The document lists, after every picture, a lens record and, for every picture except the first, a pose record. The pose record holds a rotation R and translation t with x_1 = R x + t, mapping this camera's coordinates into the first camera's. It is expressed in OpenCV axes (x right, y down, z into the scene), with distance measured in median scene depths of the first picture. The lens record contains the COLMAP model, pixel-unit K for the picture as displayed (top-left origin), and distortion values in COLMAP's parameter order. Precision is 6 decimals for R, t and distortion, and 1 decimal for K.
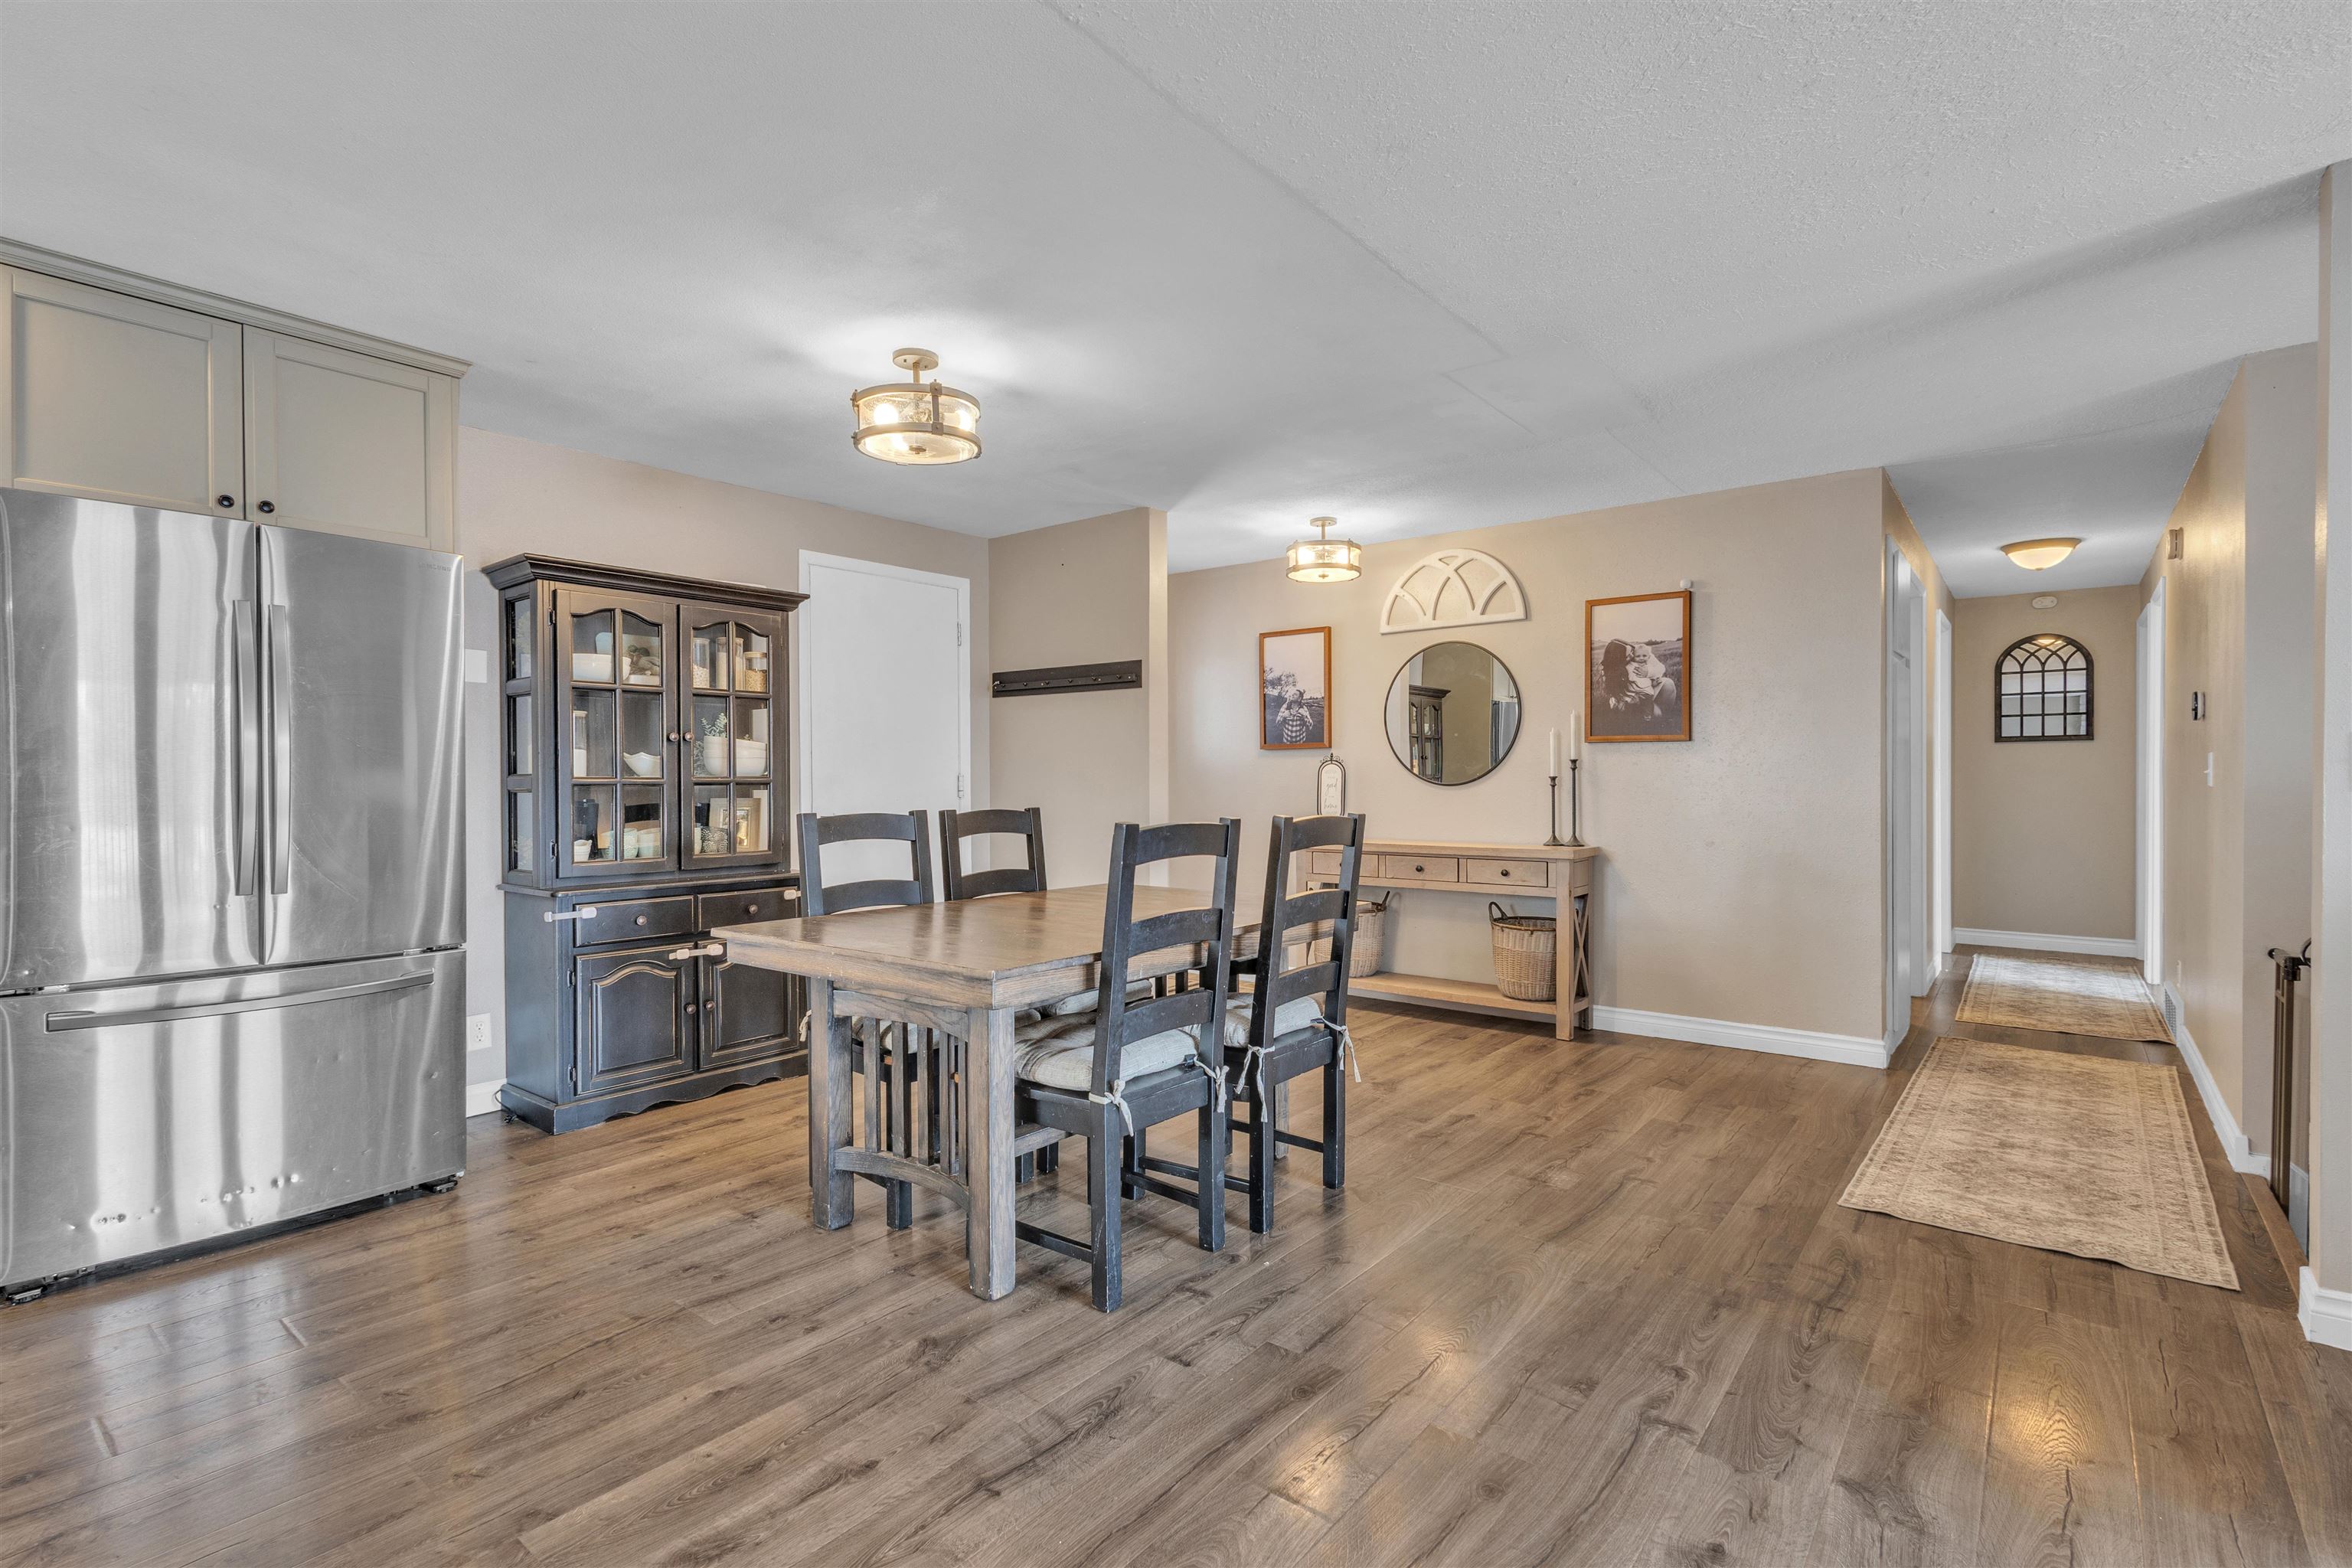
lens RADIAL K [[1086.8, 0, 1173.0], [0, 1086.8, 785.4], [0, 0, 1]] dist [0.008314, 0.000077]
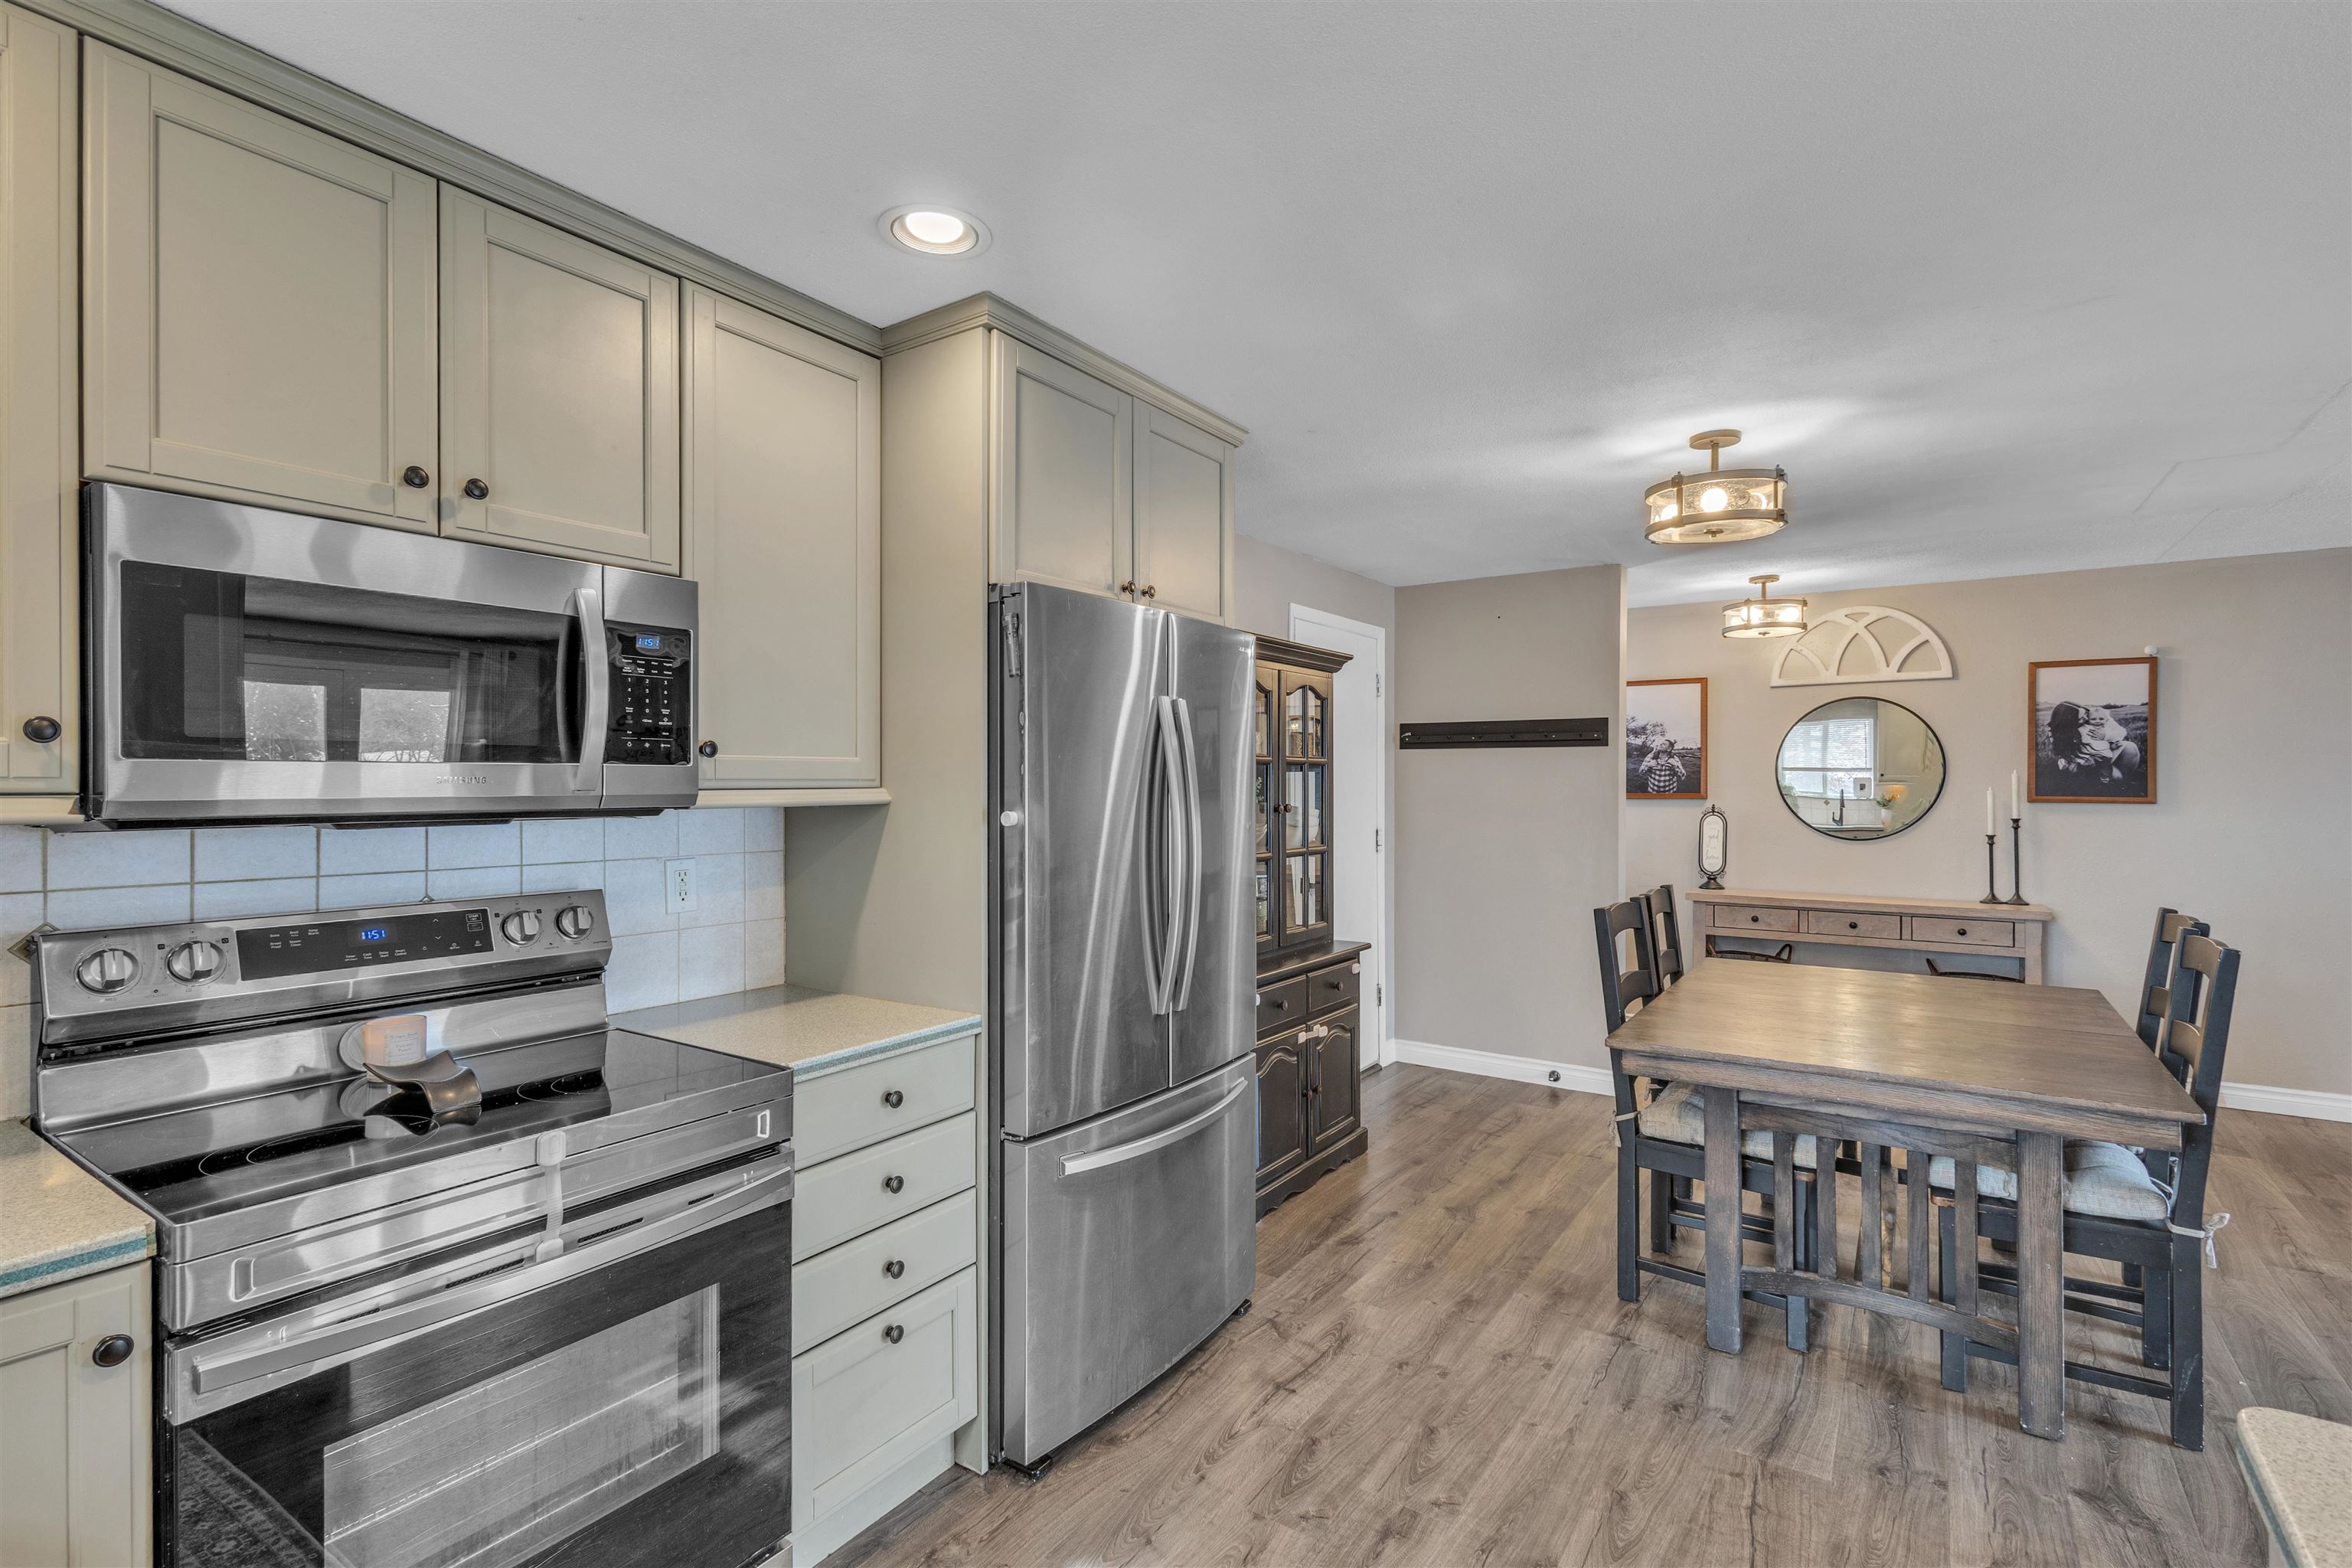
lens RADIAL K [[1086.8, 0, 1173.0], [0, 1086.8, 785.4], [0, 0, 1]] dist [0.008314, 0.000077]
pose [[0.997177, 0.004203, 0.074969, -0.591267], [-0.003889, 0.999983, -0.004332, -0.057119], [-0.074986, 0.004029, 0.997176, 0.052622]]
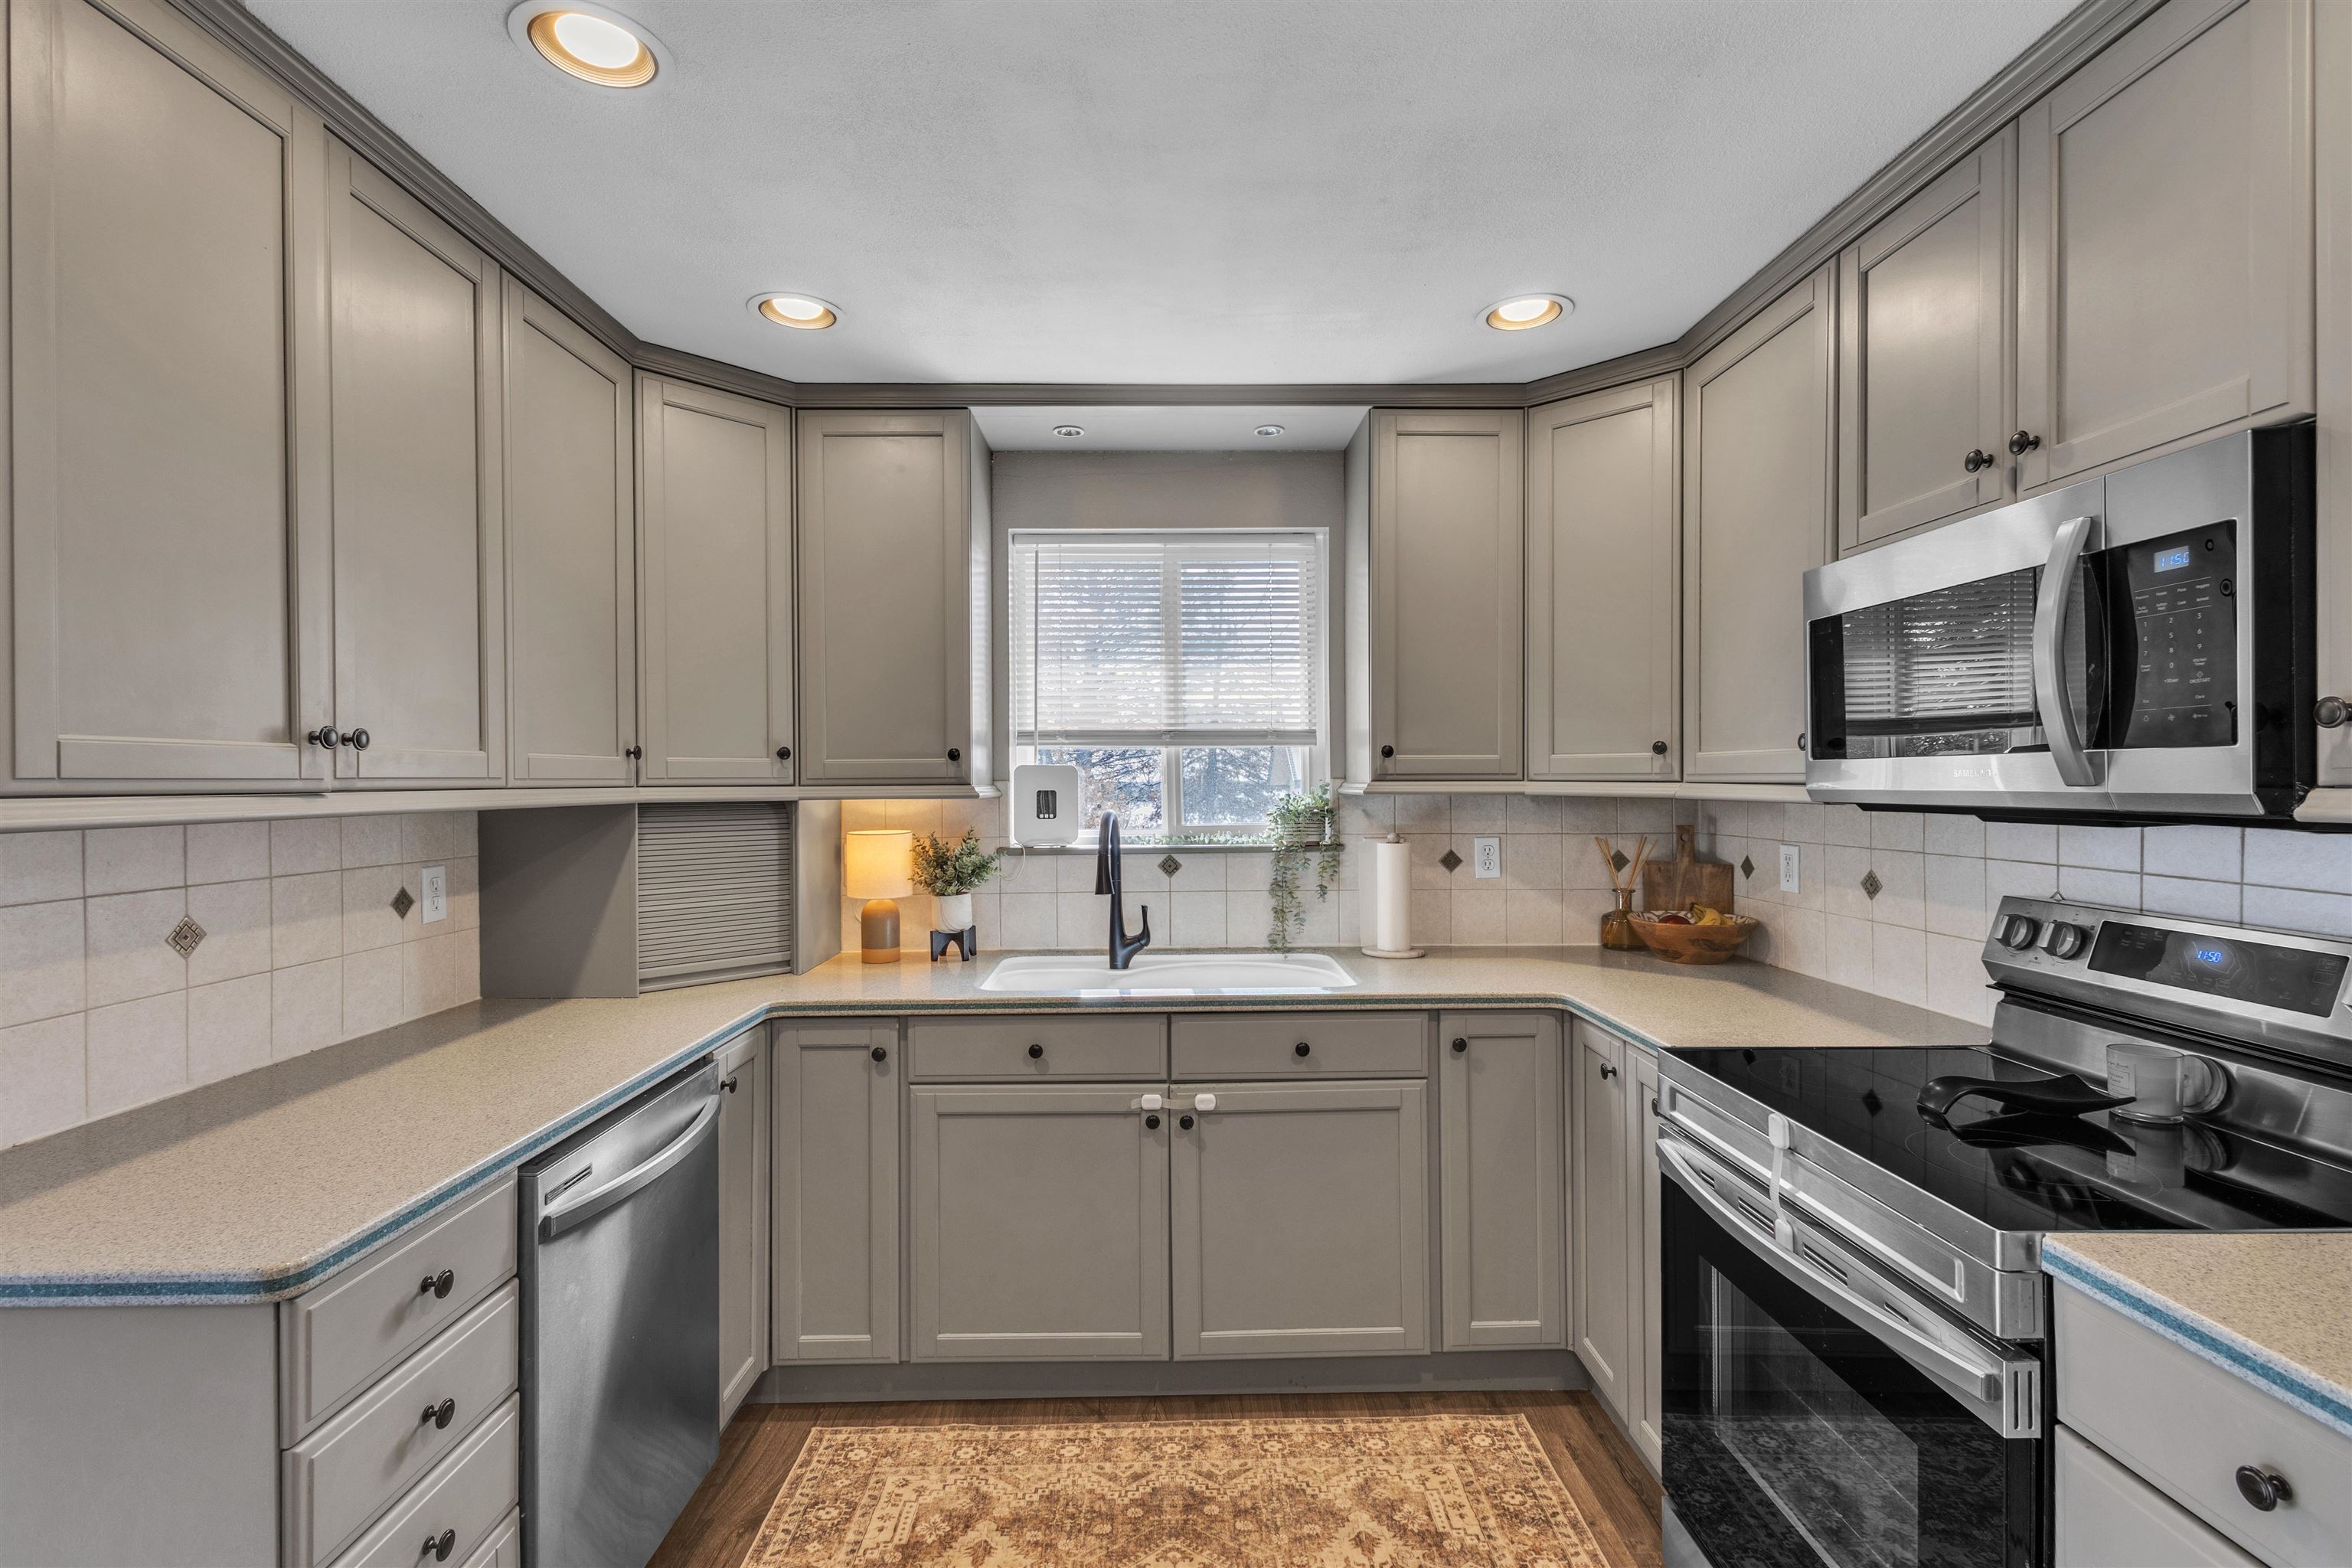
lens RADIAL K [[1086.8, 0, 1173.0], [0, 1086.8, 785.4], [0, 0, 1]] dist [0.008314, 0.000077]
pose [[-0.768620, 0.012780, -0.639578, -0.376678], [0.005868, 0.999899, 0.012928, -0.062009], [0.639679, 0.006184, -0.768617, 0.574473]]
